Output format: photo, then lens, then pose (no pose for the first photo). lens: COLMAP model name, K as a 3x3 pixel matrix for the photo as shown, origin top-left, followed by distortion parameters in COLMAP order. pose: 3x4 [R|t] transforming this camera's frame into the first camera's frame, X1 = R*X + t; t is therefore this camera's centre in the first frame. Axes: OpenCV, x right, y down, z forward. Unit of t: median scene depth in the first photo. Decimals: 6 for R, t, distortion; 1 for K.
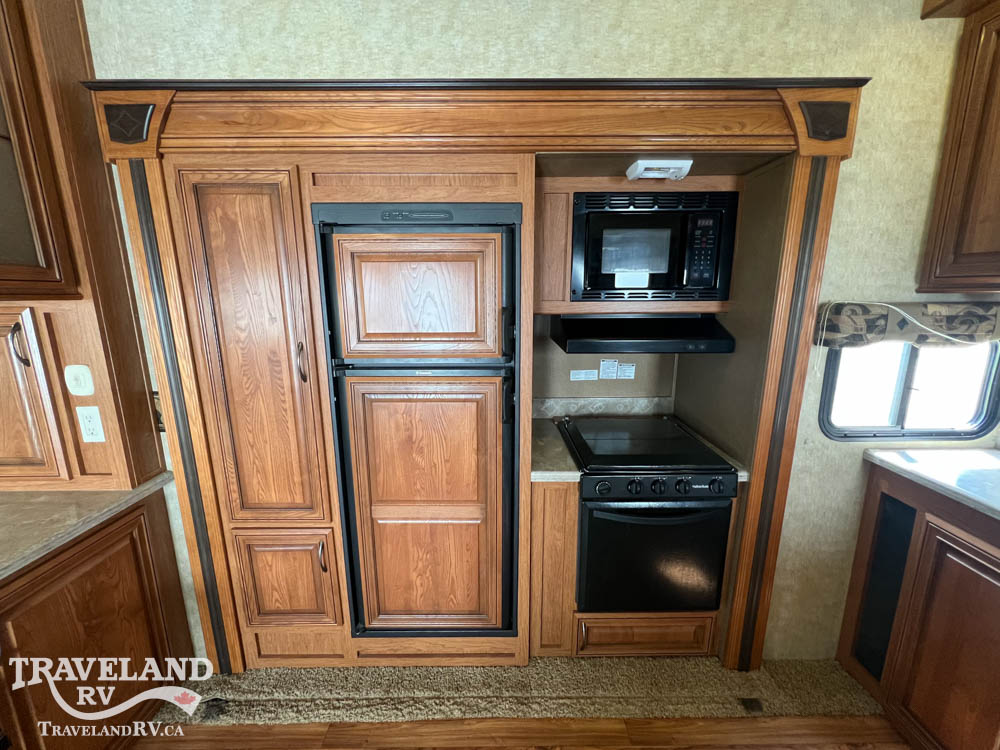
lens RADIAL K [[400.1, 0, 496.7], [0, 400.1, 374.0], [0, 0, 1]] dist [-0.002704, 0.000227]
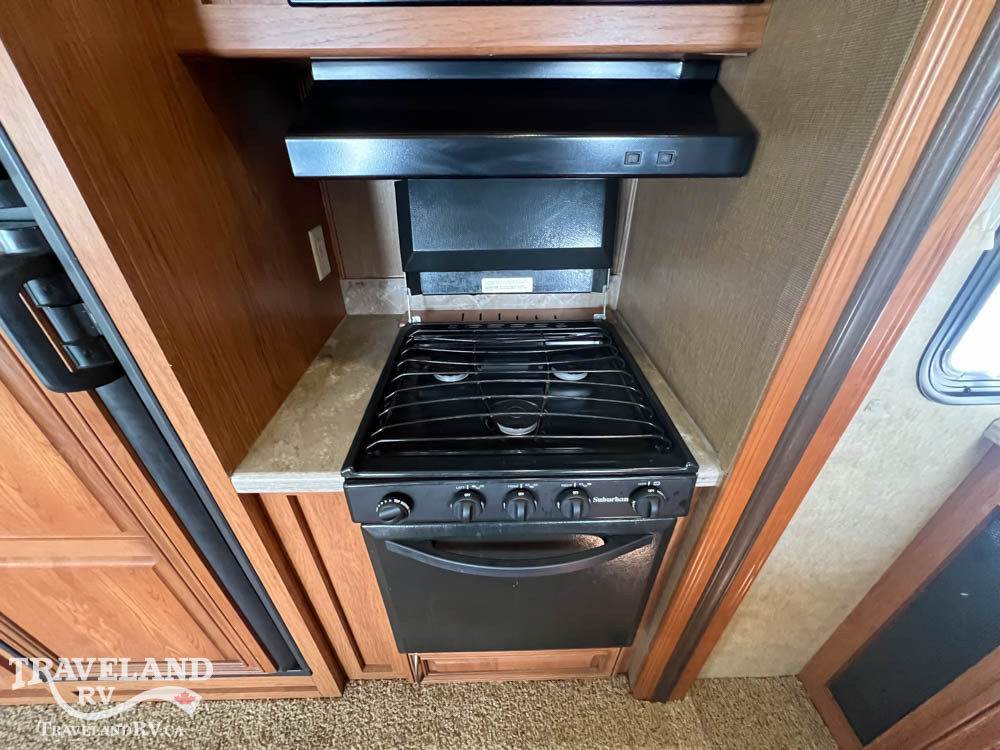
lens RADIAL K [[403.0, 0, 495.1], [0, 403.0, 374.1], [0, 0, 1]] dist [-0.004339, -0.000353]
pose [[0.999878, -0.010211, 0.011813, 0.376947], [0.005390, 0.935747, 0.352631, -0.014654], [-0.014655, -0.352524, 0.935688, 0.628416]]
